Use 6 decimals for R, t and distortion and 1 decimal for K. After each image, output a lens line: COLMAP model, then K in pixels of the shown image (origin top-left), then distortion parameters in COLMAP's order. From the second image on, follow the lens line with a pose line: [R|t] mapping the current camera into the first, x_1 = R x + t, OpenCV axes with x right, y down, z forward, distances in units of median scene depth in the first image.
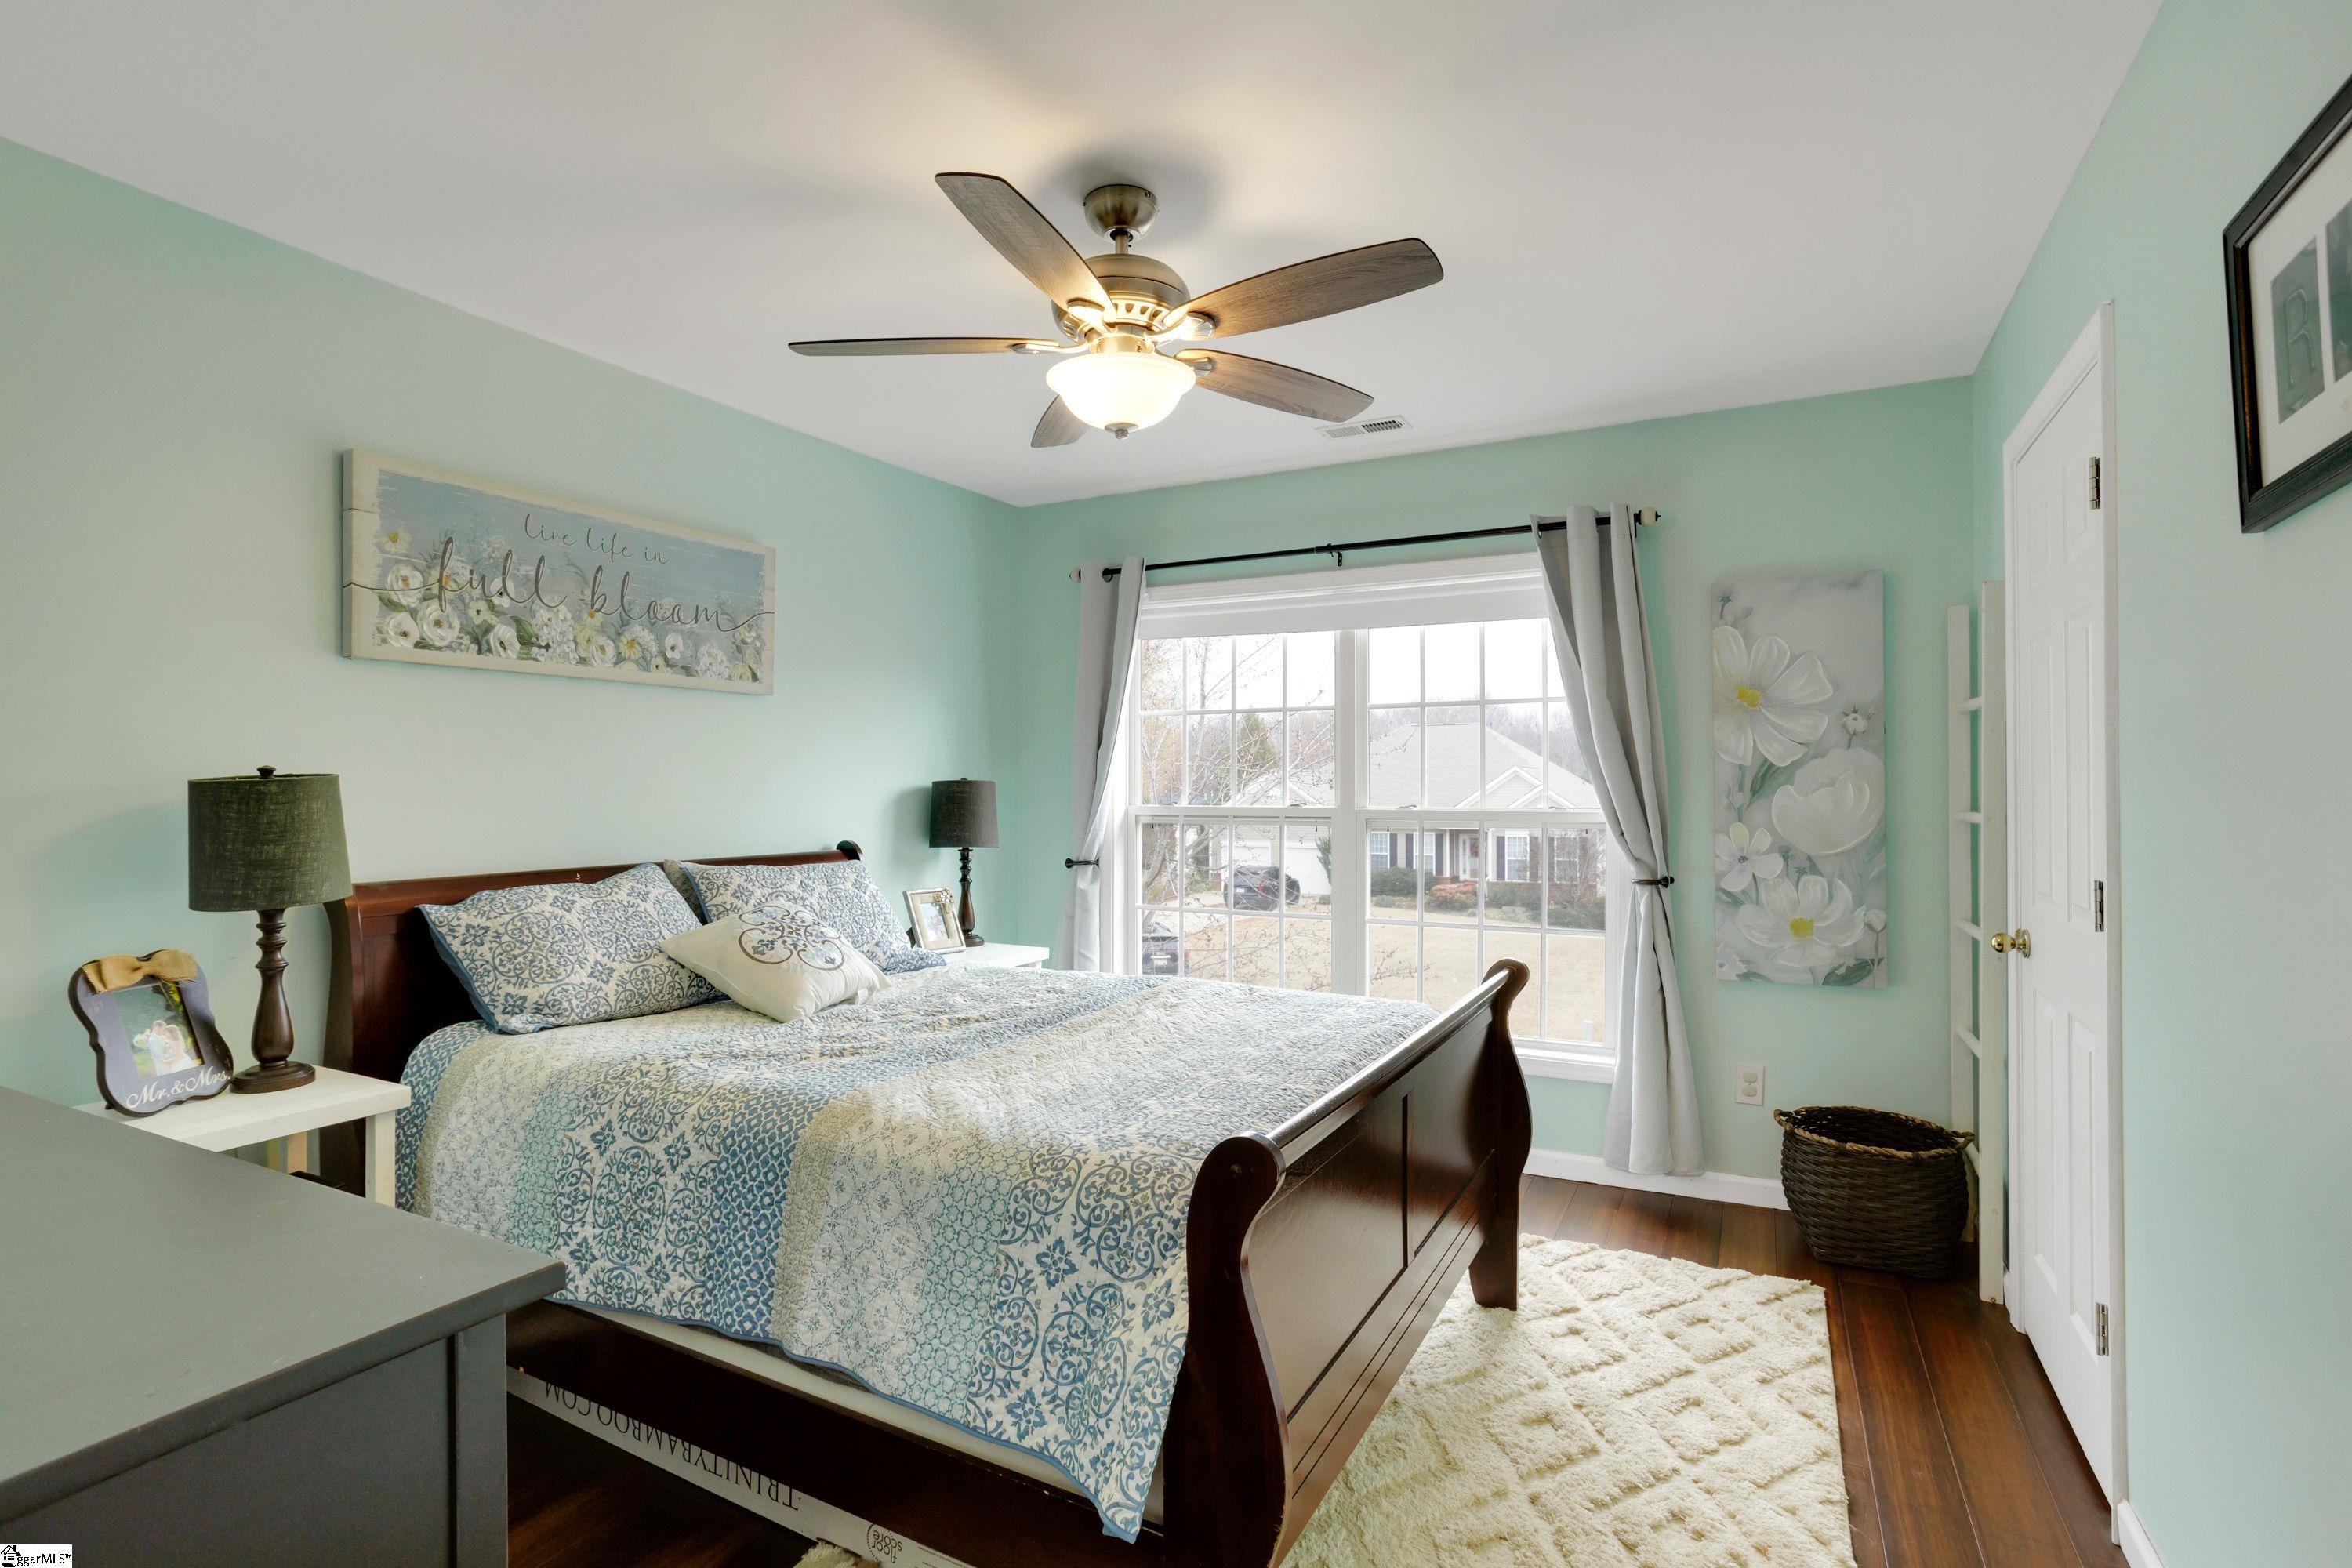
lens RADIAL K [[1181.2, 0, 1188.3], [0, 1181.2, 782.3], [0, 0, 1]] dist [-0.044718, 0.020674]
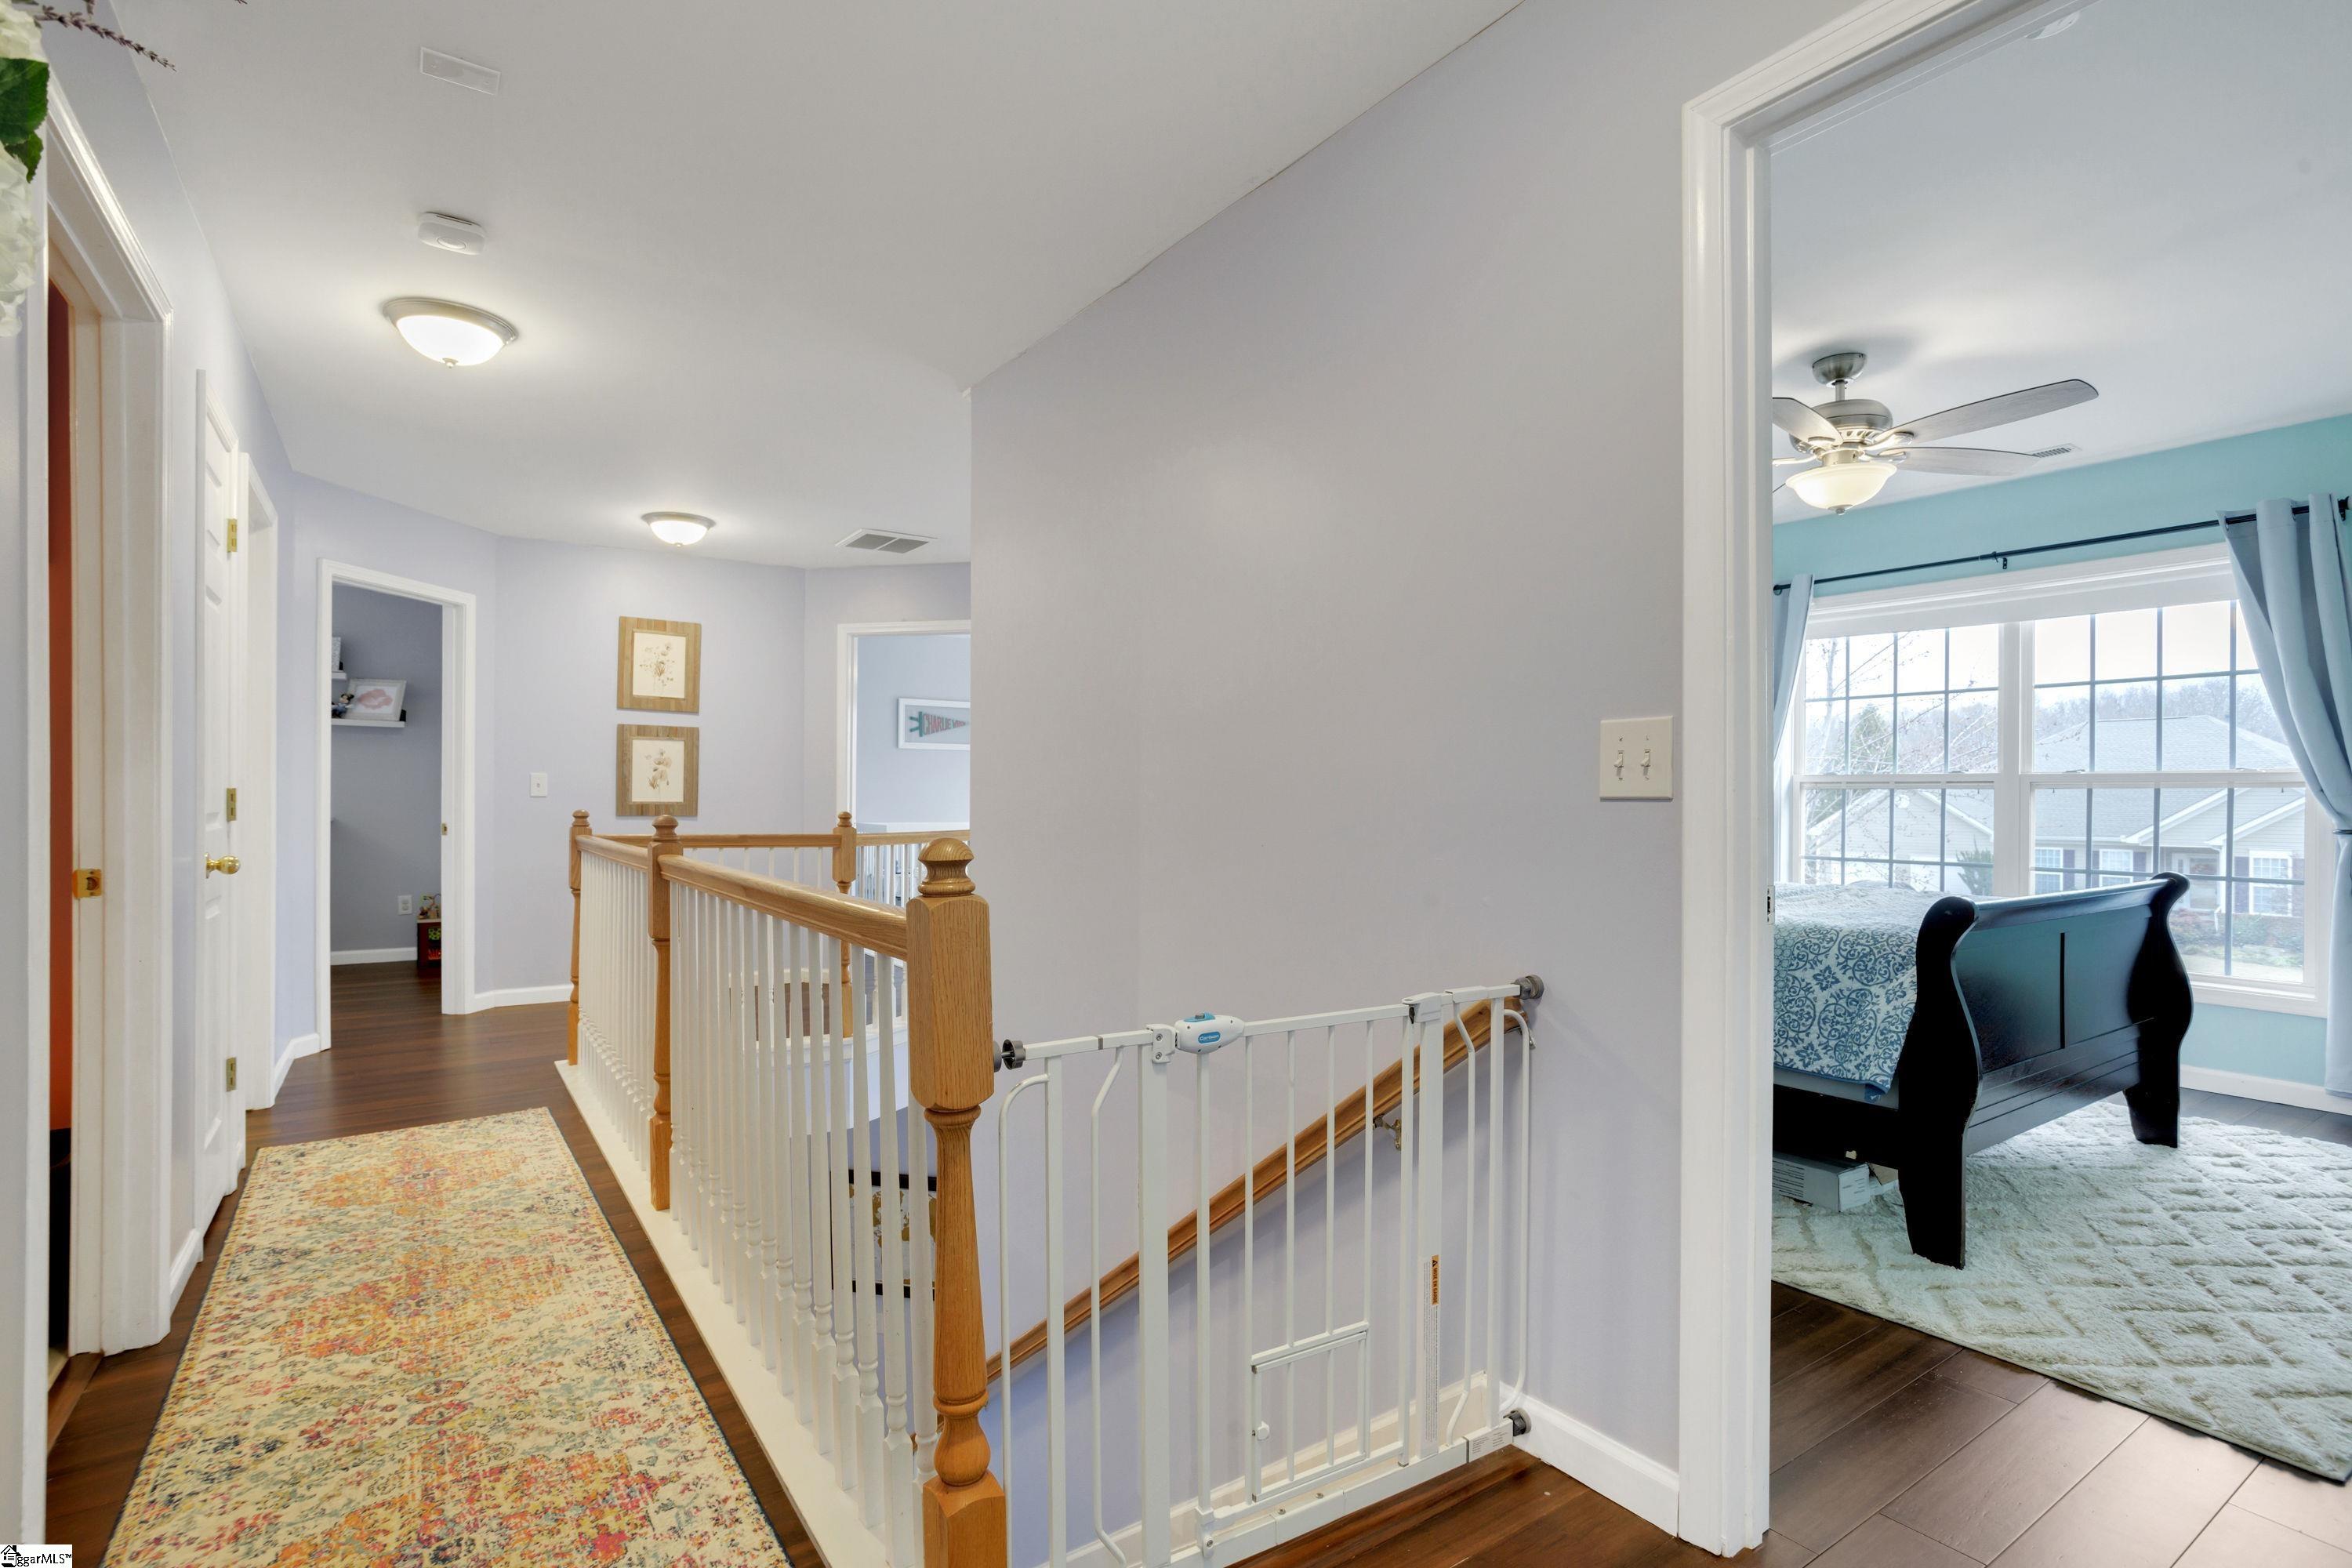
lens RADIAL K [[1141.4, 0, 1150.6], [0, 1141.4, 785.2], [0, 0, 1]] dist [-0.041488, 0.022227]
pose [[0.869796, 0.005410, -0.493381, -0.124403], [-0.007189, 0.999973, -0.001710, 0.085383], [0.493358, 0.005034, 0.869812, -0.823651]]
